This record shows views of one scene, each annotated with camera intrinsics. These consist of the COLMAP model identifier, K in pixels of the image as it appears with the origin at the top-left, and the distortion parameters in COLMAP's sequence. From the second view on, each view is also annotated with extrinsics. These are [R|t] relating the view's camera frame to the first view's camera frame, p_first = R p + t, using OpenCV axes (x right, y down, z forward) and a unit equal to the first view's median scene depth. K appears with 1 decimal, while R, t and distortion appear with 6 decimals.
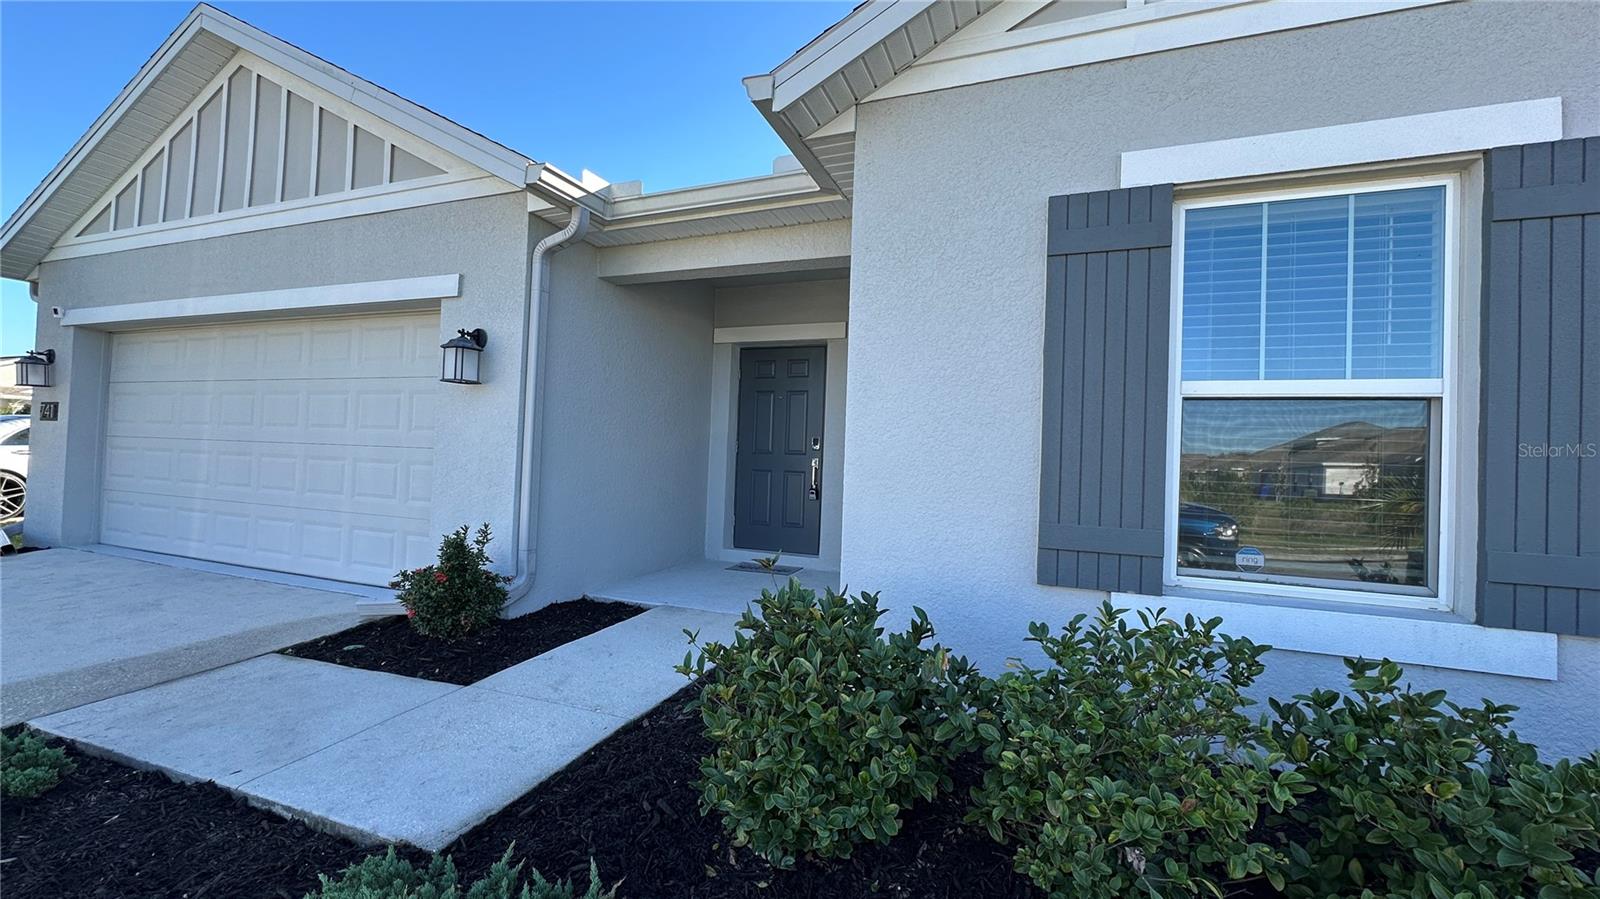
lens RADIAL K [[640.8, 0, 800.8], [0, 640.8, 450.8], [0, 0, 1]] dist [-0.002222, -0.000212]
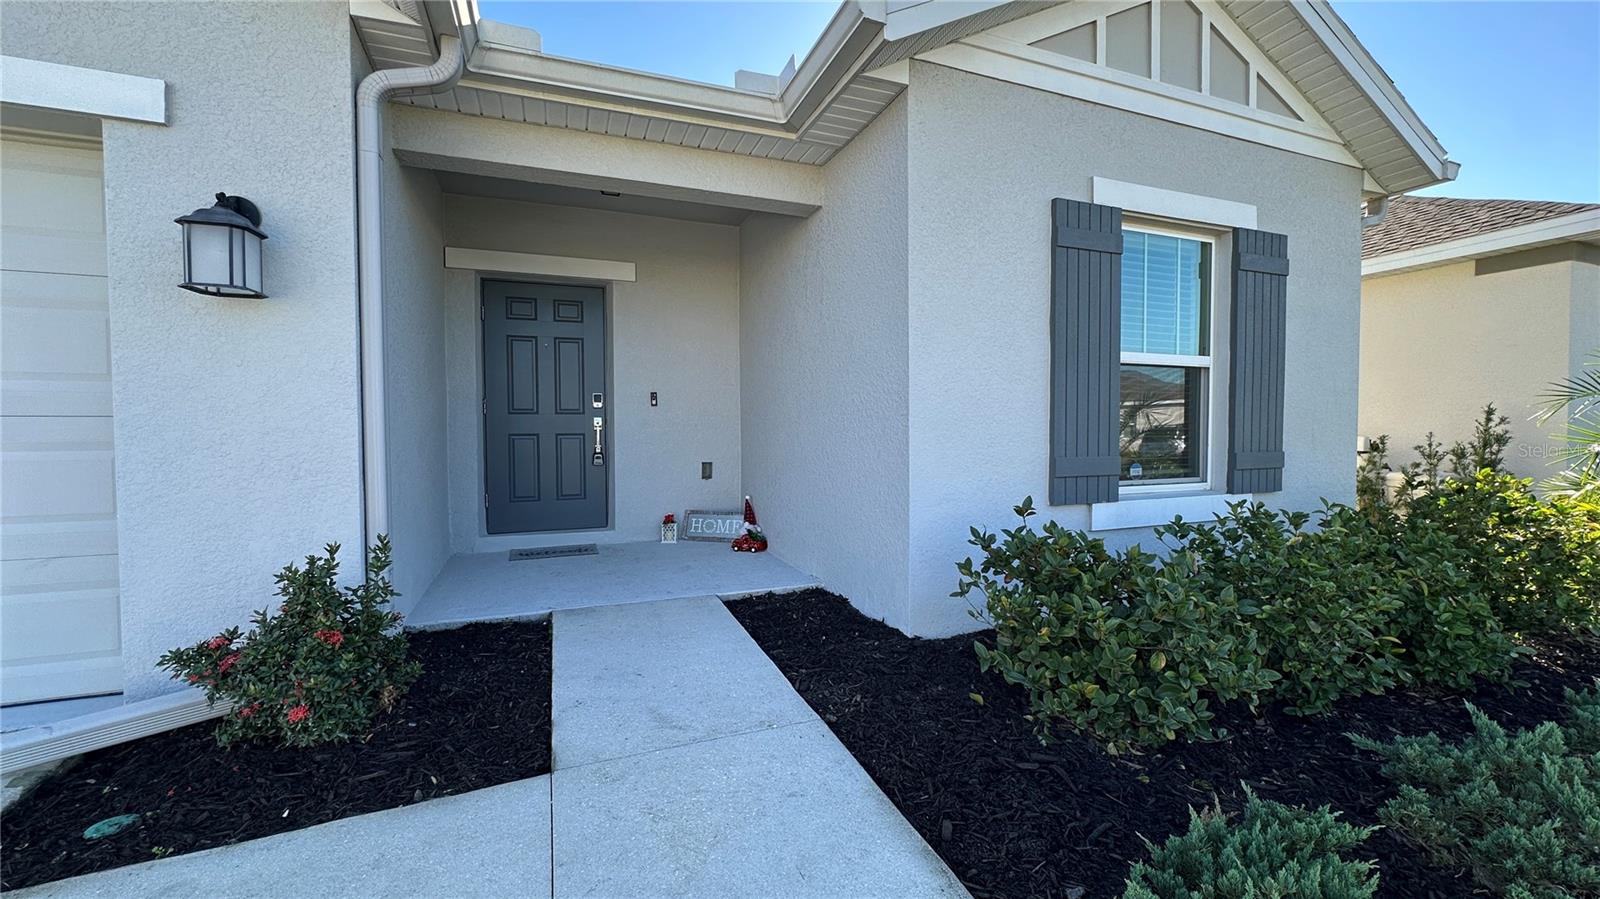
lens RADIAL K [[640.6, 0, 801.5], [0, 640.6, 449.4], [0, 0, 1]] dist [-0.001879, 0.000049]
pose [[0.731605, -0.061601, 0.678940, -0.604498], [0.018453, 0.997334, 0.070605, -0.002701], [-0.681479, -0.039127, 0.730791, 0.287312]]
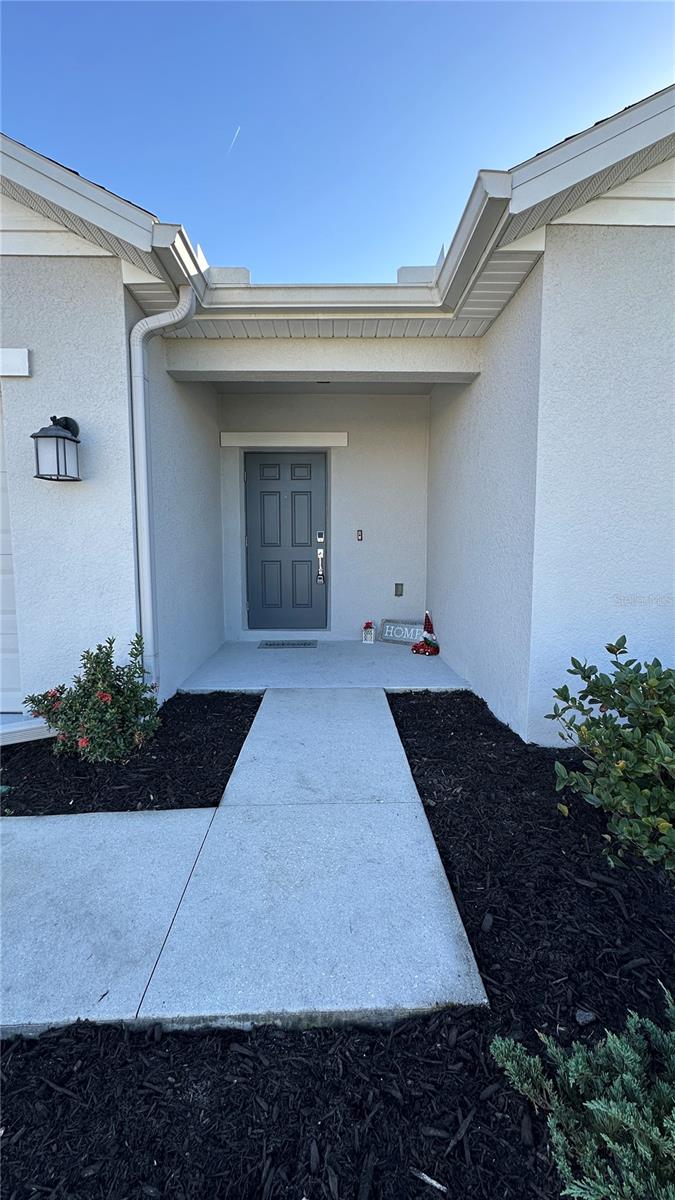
lens RADIAL K [[480.4, 0, 337.5], [0, 480.4, 600.0], [0, 0, 1]] dist [-0.001879, 0.000049]
pose [[0.924573, -0.075851, 0.373378, -0.478024], [0.027946, 0.990844, 0.132088, -0.019757], [-0.379979, -0.111690, 0.918227, 0.250519]]
